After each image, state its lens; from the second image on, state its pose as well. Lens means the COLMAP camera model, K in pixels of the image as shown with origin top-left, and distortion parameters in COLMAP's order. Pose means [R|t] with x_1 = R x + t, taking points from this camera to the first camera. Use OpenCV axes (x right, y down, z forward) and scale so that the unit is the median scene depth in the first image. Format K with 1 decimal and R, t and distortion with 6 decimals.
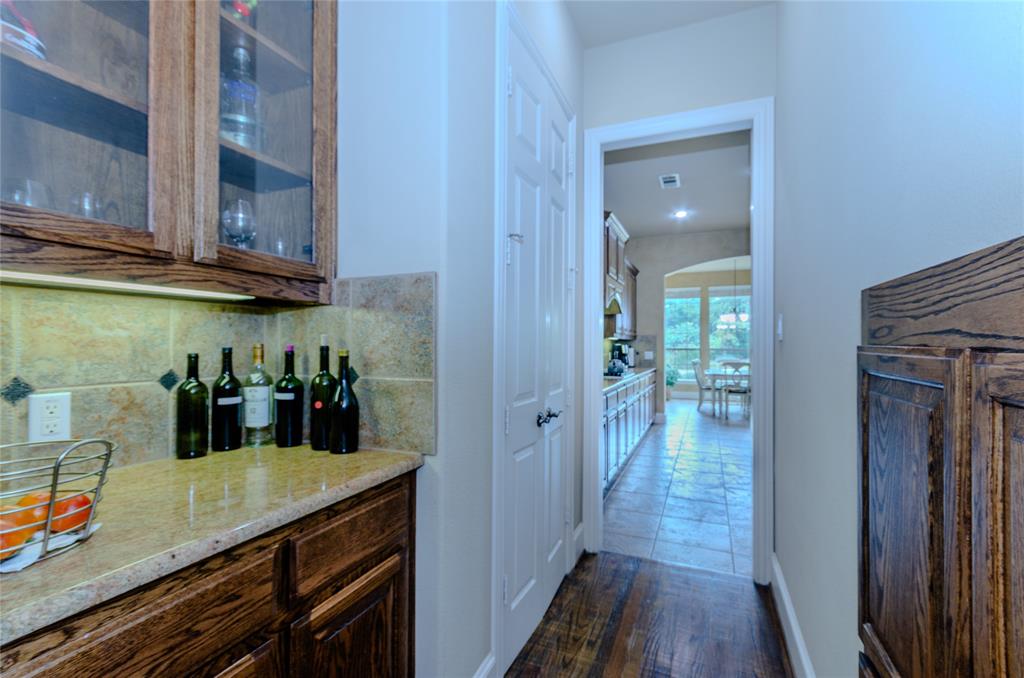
lens RADIAL K [[452.6, 0, 518.3], [0, 452.6, 340.8], [0, 0, 1]] dist [0.010438, 0.000096]
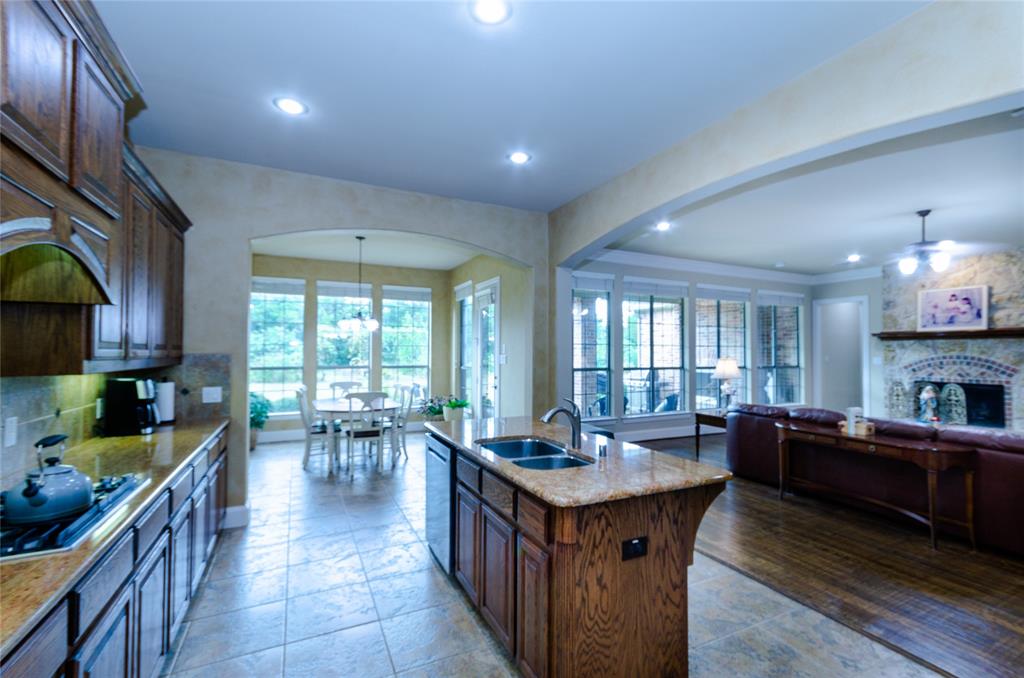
lens RADIAL K [[452.6, 0, 518.3], [0, 452.6, 340.8], [0, 0, 1]] dist [0.010438, 0.000096]
pose [[0.659717, 0.015071, 0.751363, 0.133821], [-0.006255, 0.999874, -0.014564, -0.021662], [-0.751488, 0.004908, 0.659729, 0.418567]]
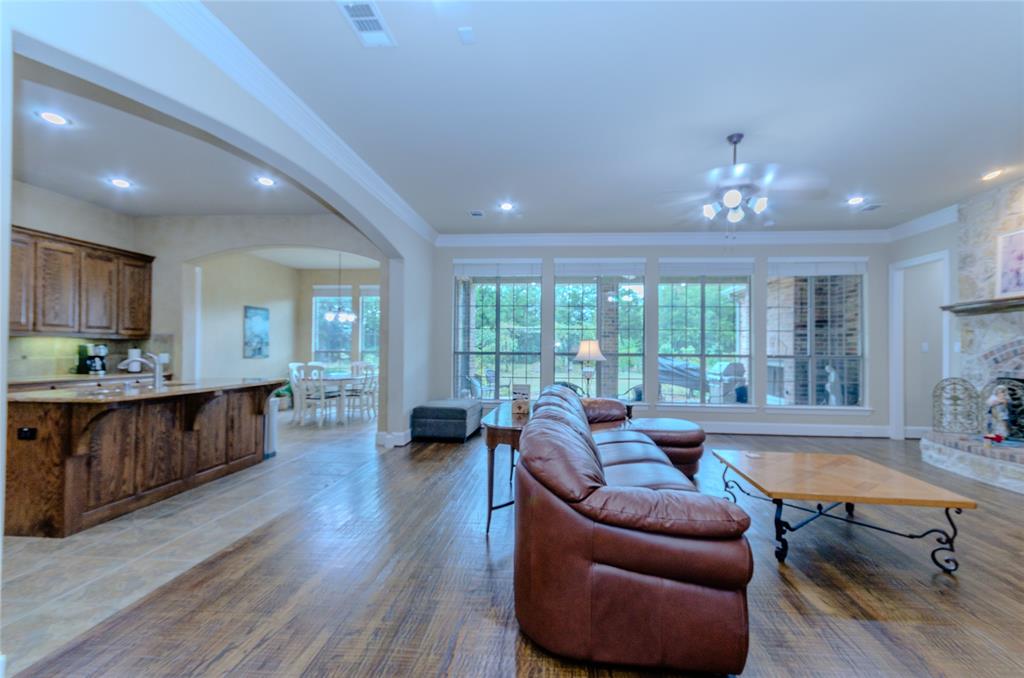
lens RADIAL K [[452.6, 0, 518.3], [0, 452.6, 340.8], [0, 0, 1]] dist [0.010438, 0.000096]
pose [[0.951190, 0.006888, 0.308528, 0.638595], [-0.004730, 0.999959, -0.007740, 0.003401], [-0.308568, 0.005903, 0.951184, 0.018782]]
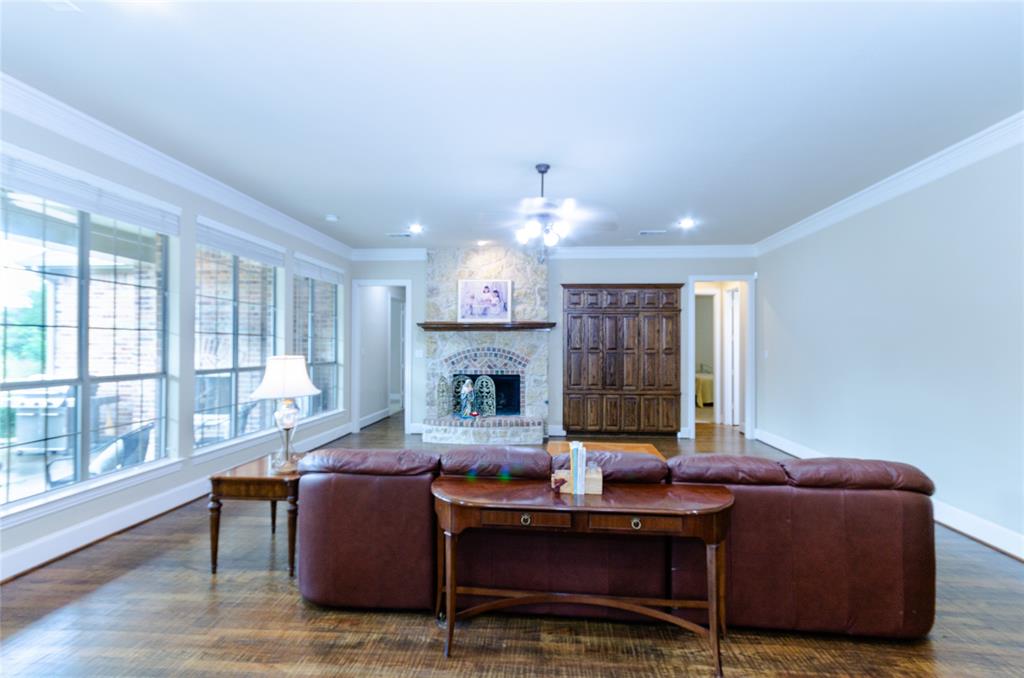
lens RADIAL K [[452.6, 0, 518.3], [0, 452.6, 340.8], [0, 0, 1]] dist [0.010438, 0.000096]
pose [[-0.322916, 0.004856, 0.946415, 0.534378], [-0.012445, 0.999879, -0.009376, -0.016213], [-0.946346, -0.014806, -0.322817, 0.605586]]
